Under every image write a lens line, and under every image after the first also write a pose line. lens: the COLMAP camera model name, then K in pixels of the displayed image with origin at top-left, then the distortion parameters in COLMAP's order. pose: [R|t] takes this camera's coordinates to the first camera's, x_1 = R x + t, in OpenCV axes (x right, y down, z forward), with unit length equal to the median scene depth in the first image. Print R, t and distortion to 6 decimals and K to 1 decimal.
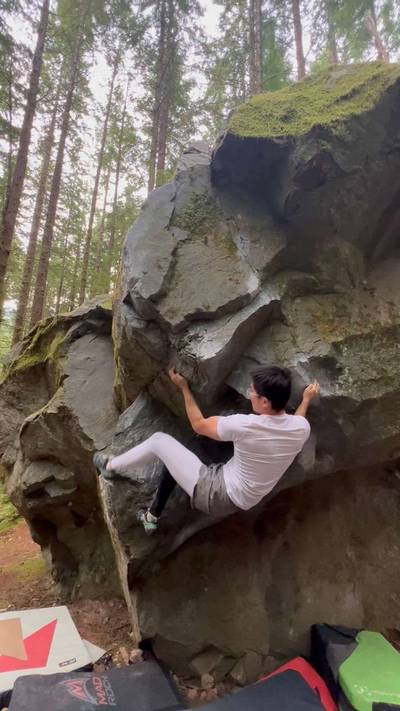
lens RADIAL K [[324.7, 0, 200.5], [0, 324.7, 353.7], [0, 0, 1]] dist [-0.009129, 0.002539]
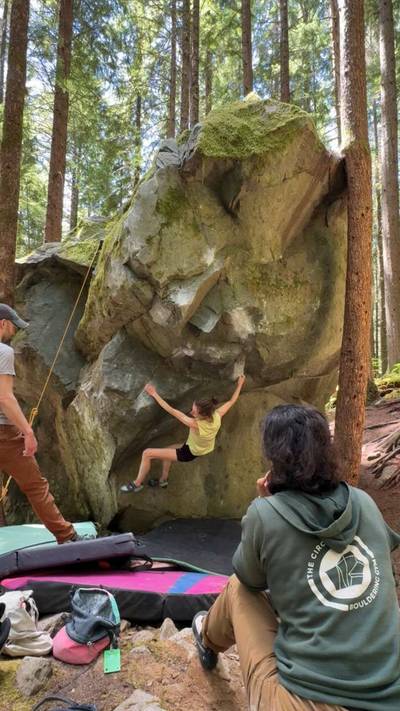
lens RADIAL K [[397.6, 0, 199.6], [0, 397.6, 355.1], [0, 0, 1]] dist [-0.011996, 0.003014]
pose [[0.973776, 0.003291, 0.227487, -0.278398], [-0.030391, 0.992816, 0.115728, 0.025016], [-0.225472, -0.119606, 0.966880, -0.765324]]
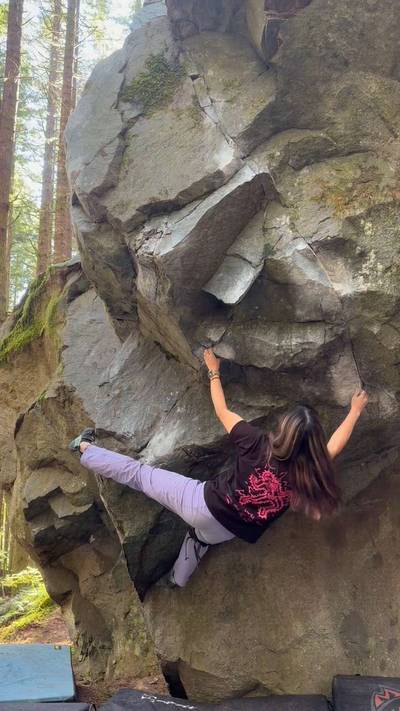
lens RADIAL K [[604.7, 0, 199.1], [0, 604.7, 356.2], [0, 0, 1]] dist [0.109012, -0.187496]
pose [[0.959564, -0.093035, -0.265671, 0.406858], [0.091996, 0.995625, -0.016381, 0.252832], [0.266033, -0.008722, 0.963925, -0.385468]]
